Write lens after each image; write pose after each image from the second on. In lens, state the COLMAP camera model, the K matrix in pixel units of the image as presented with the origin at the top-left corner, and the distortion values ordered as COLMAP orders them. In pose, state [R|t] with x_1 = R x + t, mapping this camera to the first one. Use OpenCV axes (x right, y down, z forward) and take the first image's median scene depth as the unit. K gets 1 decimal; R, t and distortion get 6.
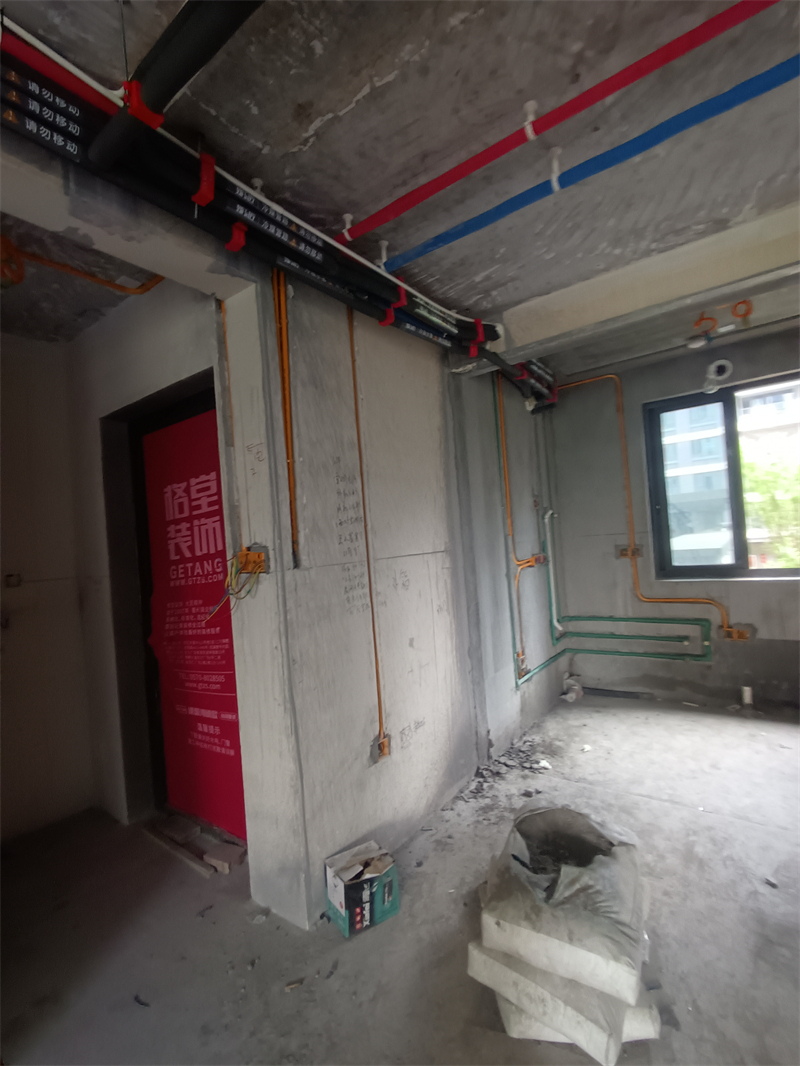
lens RADIAL K [[491.0, 0, 411.0], [0, 491.0, 539.3], [0, 0, 1]] dist [-0.006139, 0.002341]
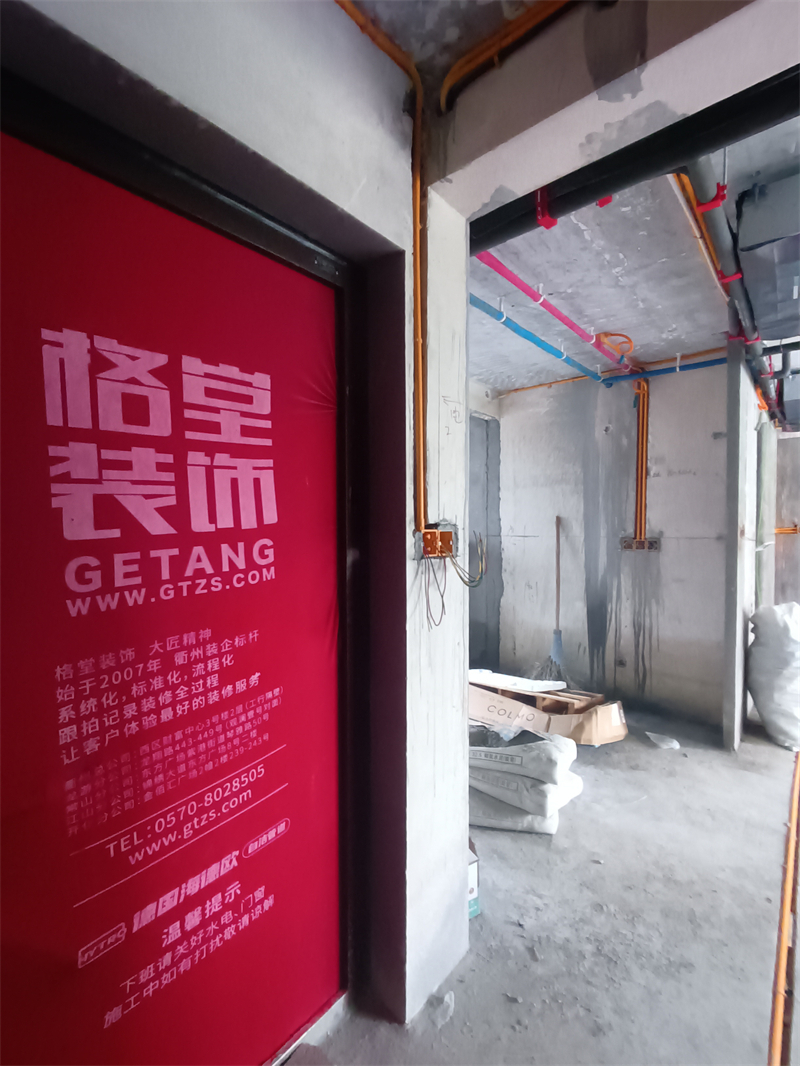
lens RADIAL K [[491.0, 0, 399.7], [0, 491.0, 537.9], [0, 0, 1]] dist [-0.006139, 0.002341]
pose [[0.089136, 0.049123, 0.994807, -0.857900], [-0.004471, 0.998793, -0.048919, 0.059417], [-0.996009, -0.000088, 0.089248, 0.769559]]
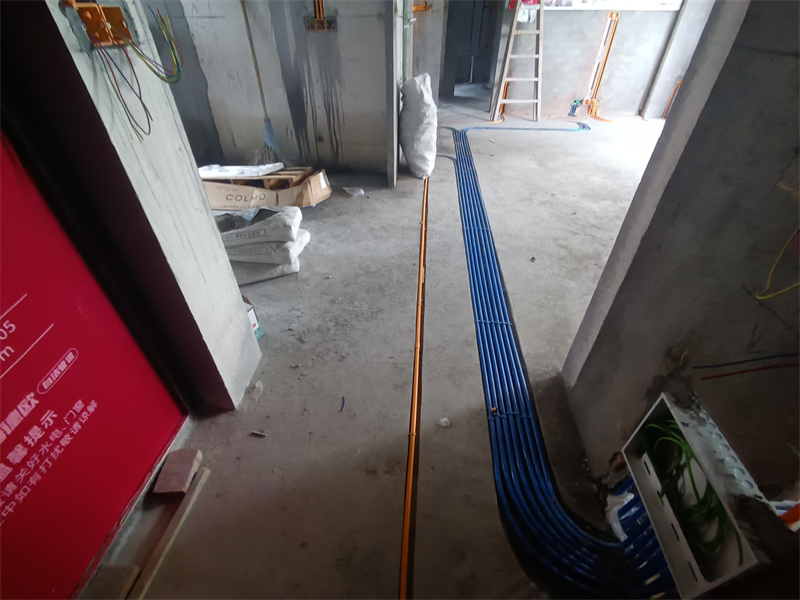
lens RADIAL K [[368.5, 0, 397.5], [0, 368.5, 307.3], [0, 0, 1]] dist [-0.006139, 0.002341]
pose [[-0.513358, -0.486333, 0.707067, -0.803563], [0.040031, 0.809452, 0.585820, 0.061124], [-0.857240, 0.329040, -0.396070, 0.765018]]
